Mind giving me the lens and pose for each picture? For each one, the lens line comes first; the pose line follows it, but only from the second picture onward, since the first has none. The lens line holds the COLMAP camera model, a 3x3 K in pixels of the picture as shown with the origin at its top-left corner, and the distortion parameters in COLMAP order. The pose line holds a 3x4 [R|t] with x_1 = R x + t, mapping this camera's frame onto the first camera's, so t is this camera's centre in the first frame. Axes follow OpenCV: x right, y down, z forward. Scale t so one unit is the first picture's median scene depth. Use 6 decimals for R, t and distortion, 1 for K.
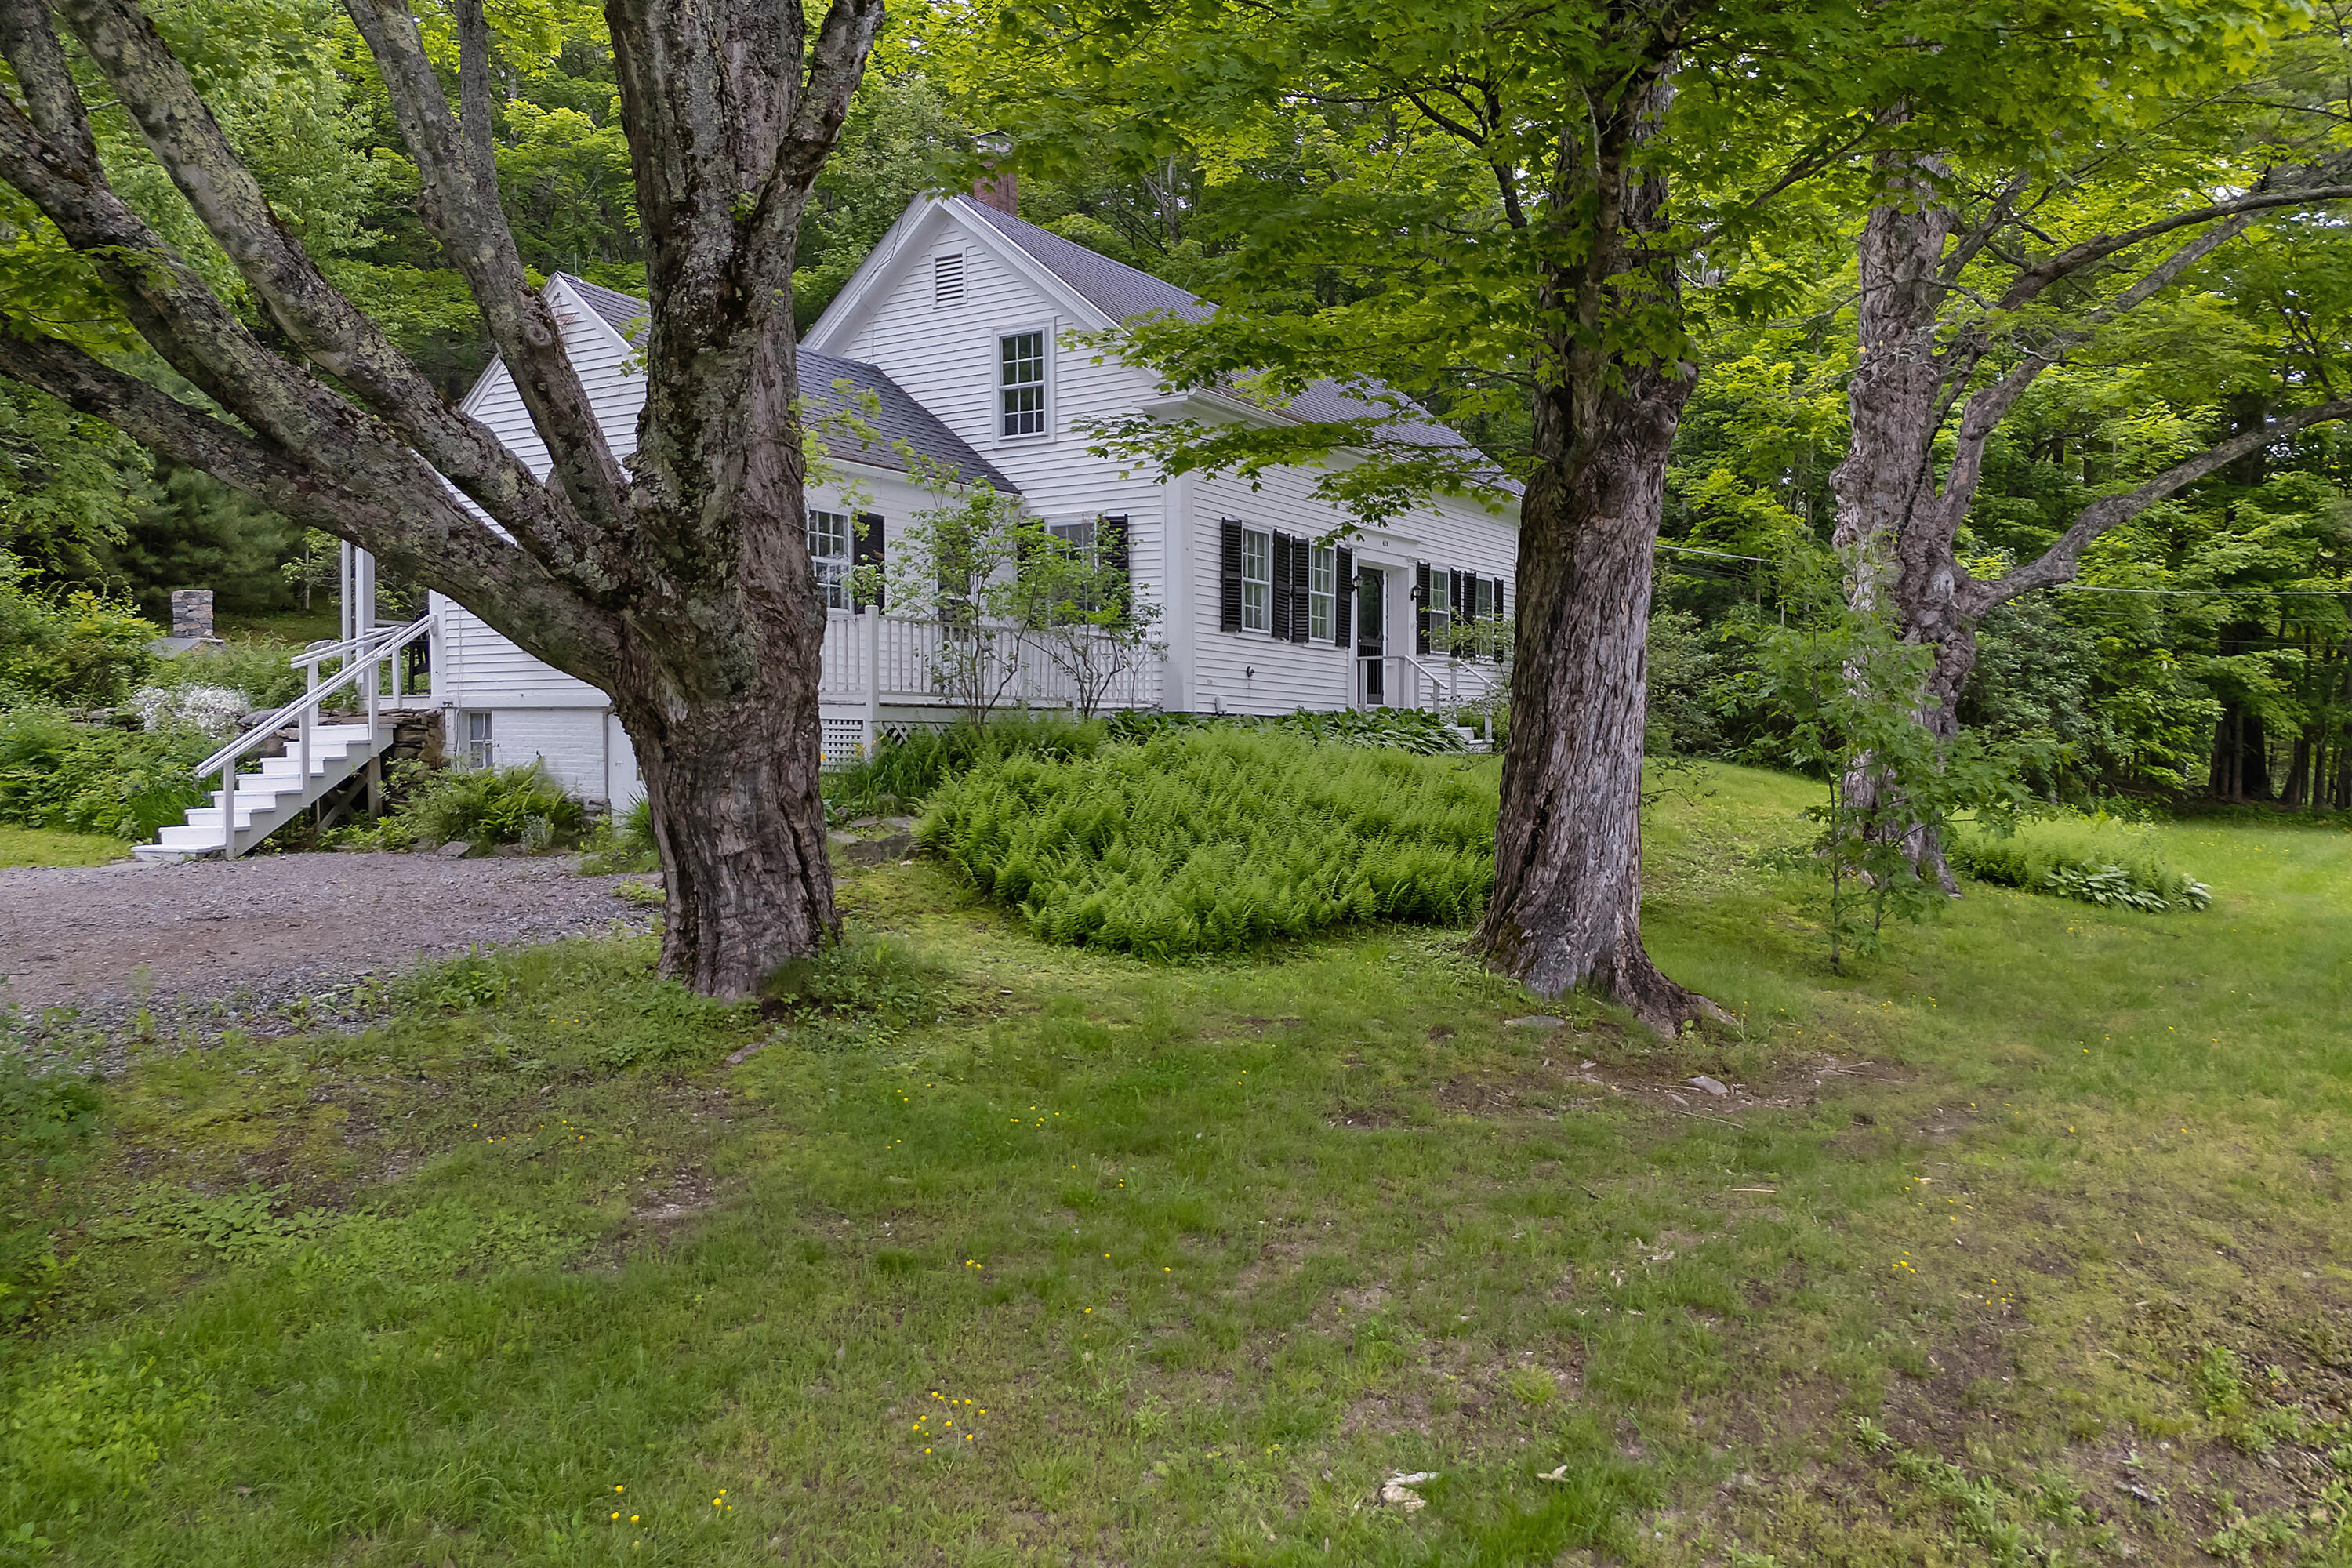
lens RADIAL K [[1802.7, 0, 1087.0], [0, 1802.7, 809.6], [0, 0, 1]] dist [0.109214, -0.054104]
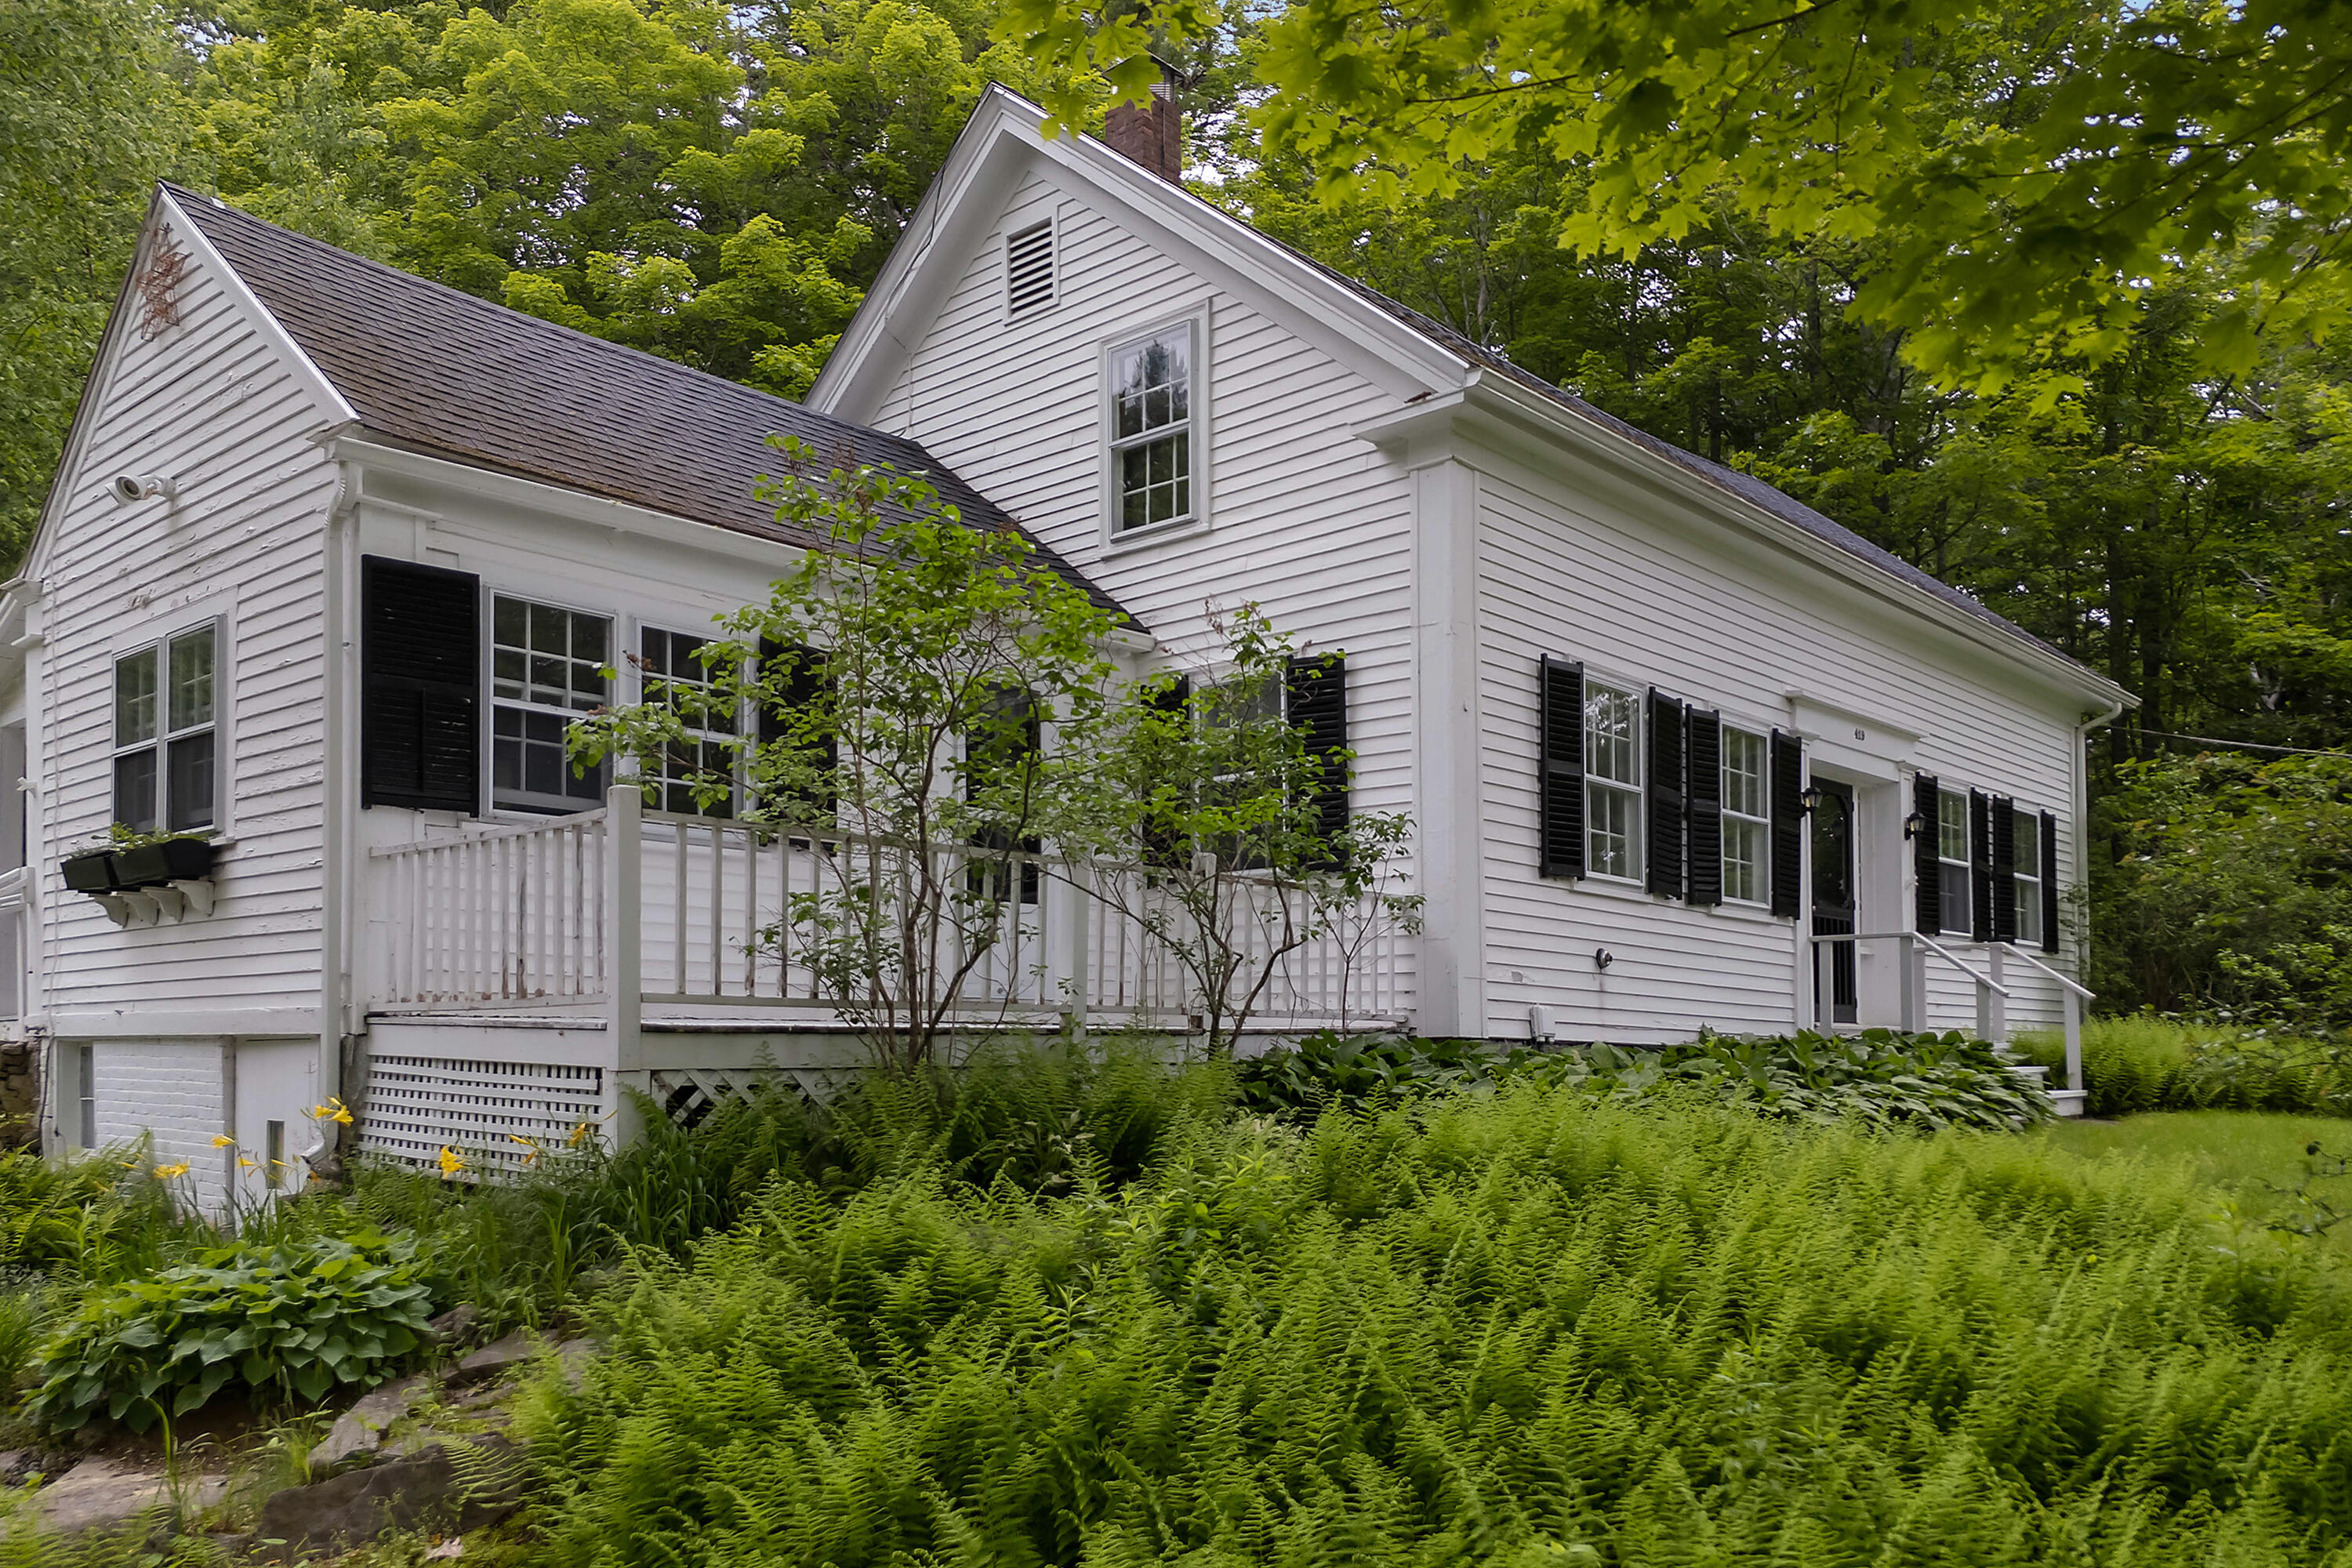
lens RADIAL K [[1802.7, 0, 1045.5], [0, 1802.7, 958.9], [0, 0, 1]] dist [0.109214, -0.054104]
pose [[0.978727, -0.009401, -0.204952, 0.042742], [-0.009748, 0.995691, -0.092224, -0.028800], [0.204936, 0.092260, 0.974417, 0.483285]]
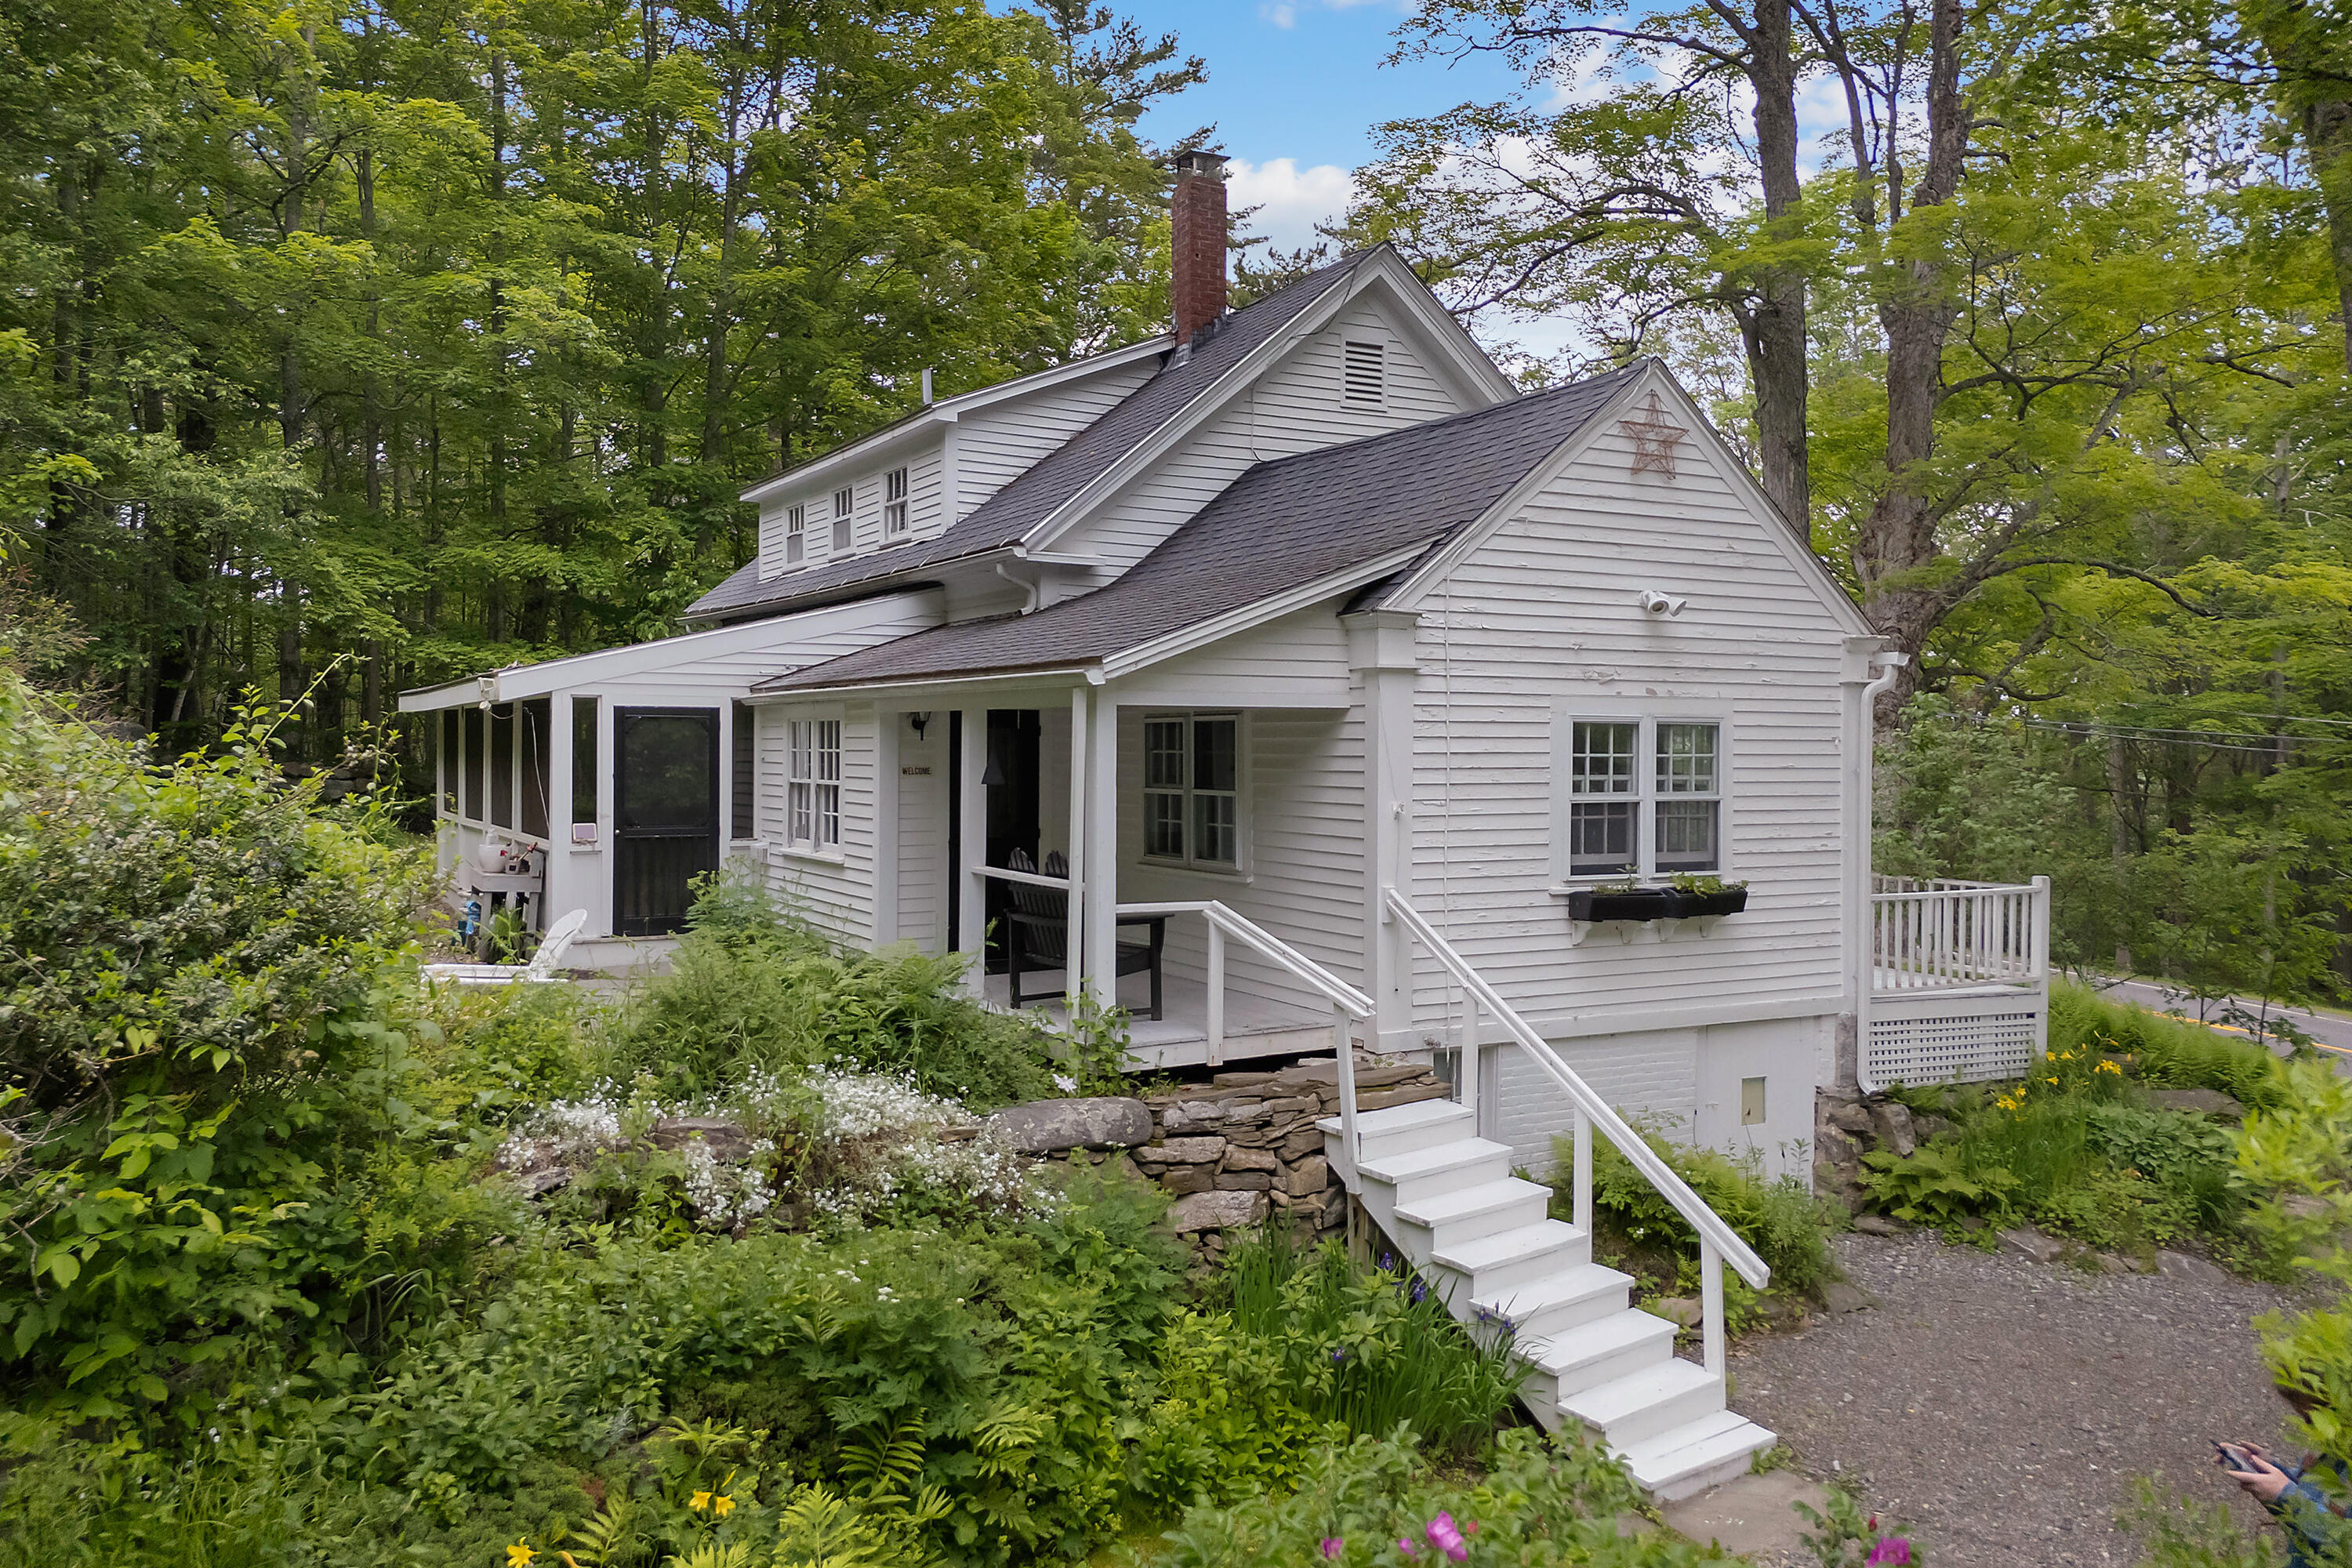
lens RADIAL K [[1802.7, 0, 1259.3], [0, 1802.7, 754.3], [0, 0, 1]] dist [0.109214, -0.054104]
pose [[0.453431, -0.007032, 0.891264, -0.797084], [0.028725, 0.999565, -0.006728, -0.132859], [-0.890828, 0.028652, 0.453436, 0.722615]]
